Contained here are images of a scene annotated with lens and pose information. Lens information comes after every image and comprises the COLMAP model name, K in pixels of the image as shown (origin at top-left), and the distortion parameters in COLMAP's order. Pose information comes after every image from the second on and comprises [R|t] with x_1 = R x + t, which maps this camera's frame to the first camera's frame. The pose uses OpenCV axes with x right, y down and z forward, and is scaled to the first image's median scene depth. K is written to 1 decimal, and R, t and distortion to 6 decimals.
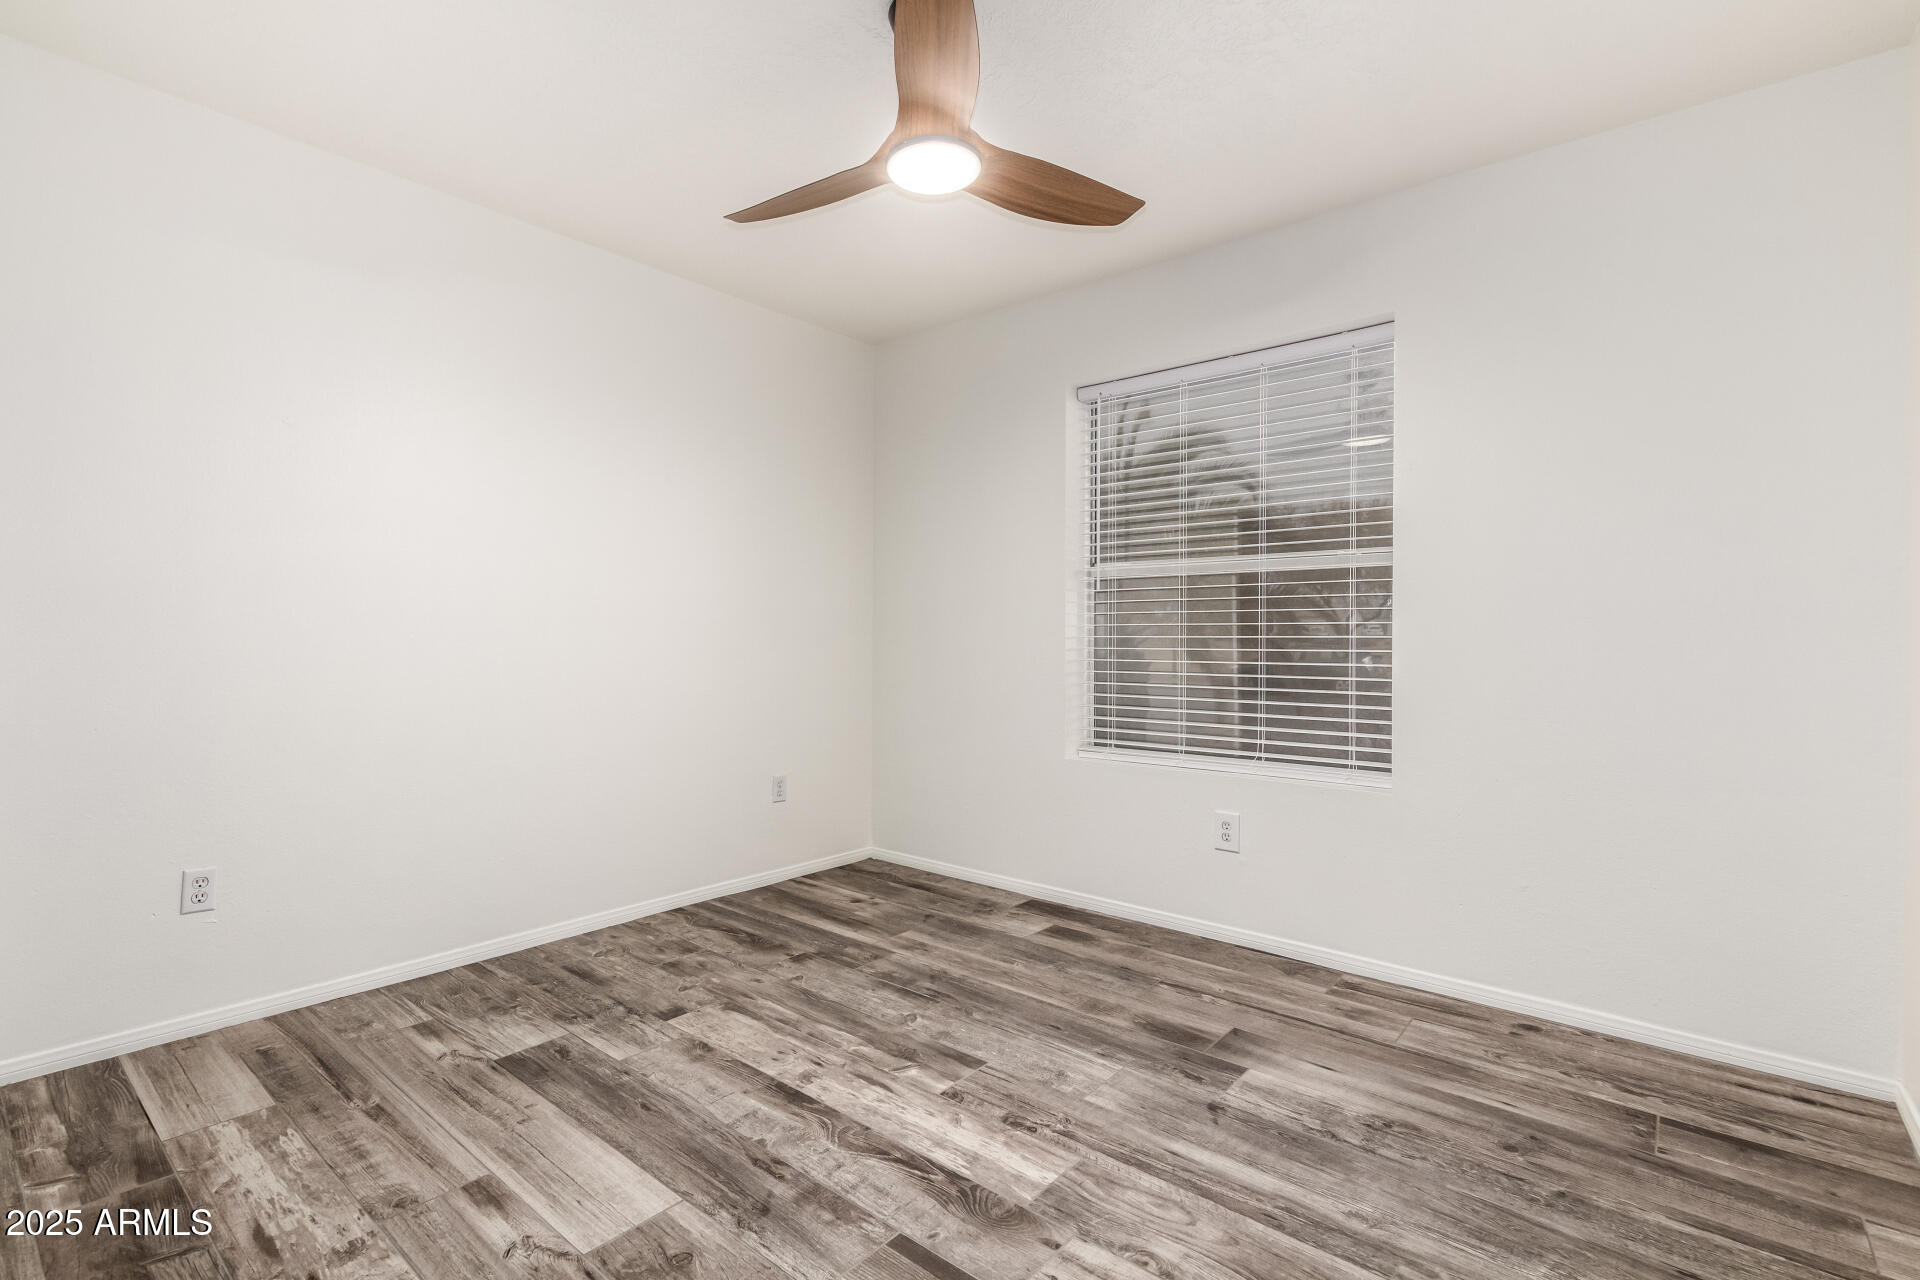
lens RADIAL K [[878.0, 0, 953.9], [0, 878.0, 636.8], [0, 0, 1]] dist [0.010030, -0.007229]
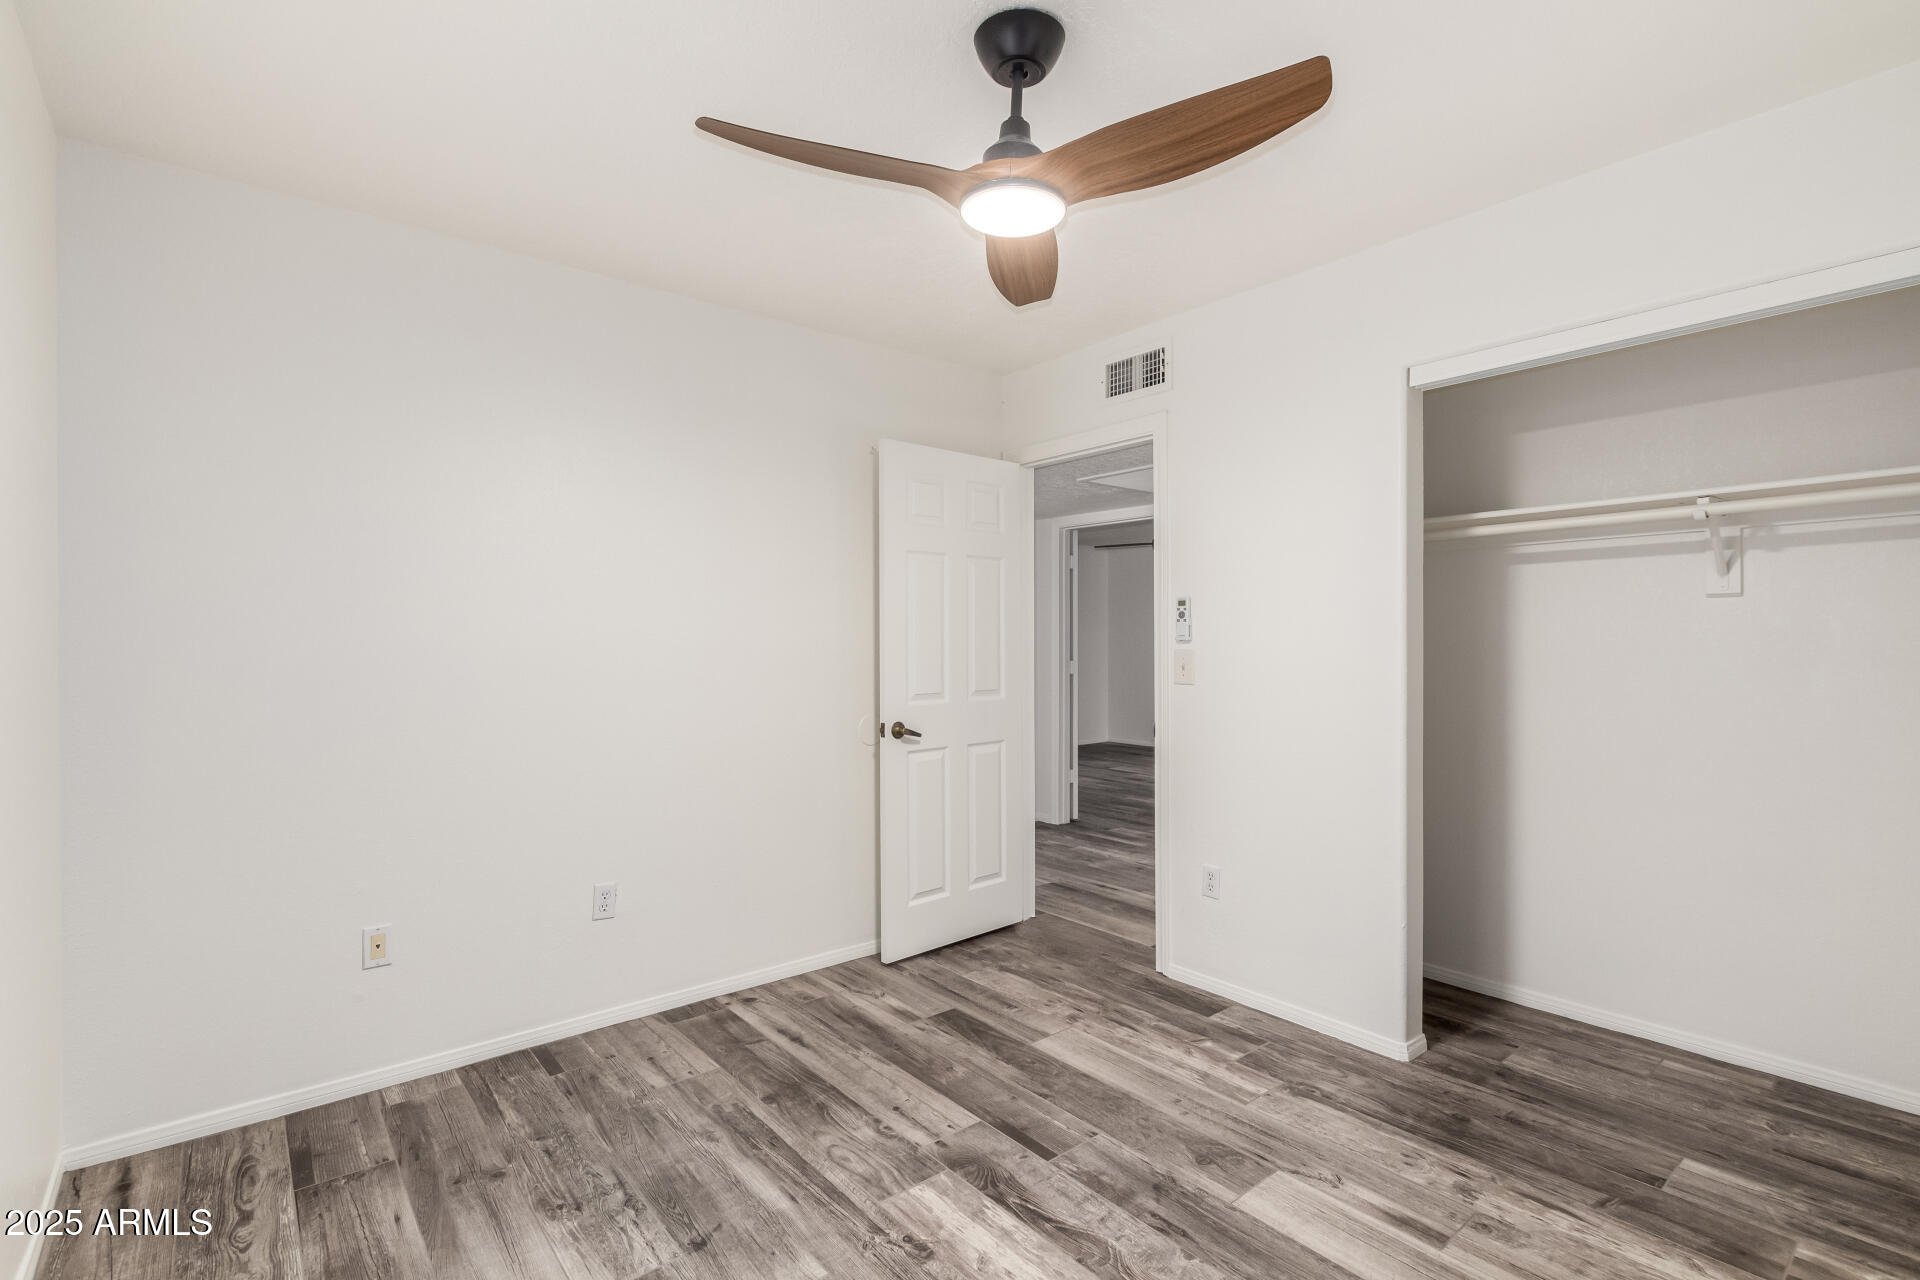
lens RADIAL K [[878.0, 0, 953.9], [0, 878.0, 636.8], [0, 0, 1]] dist [0.010030, -0.007229]
pose [[-0.982065, -0.004822, 0.188481, -0.154644], [-0.005723, 0.999975, -0.004238, -0.108836], [-0.188456, -0.005241, -0.982068, 2.144362]]
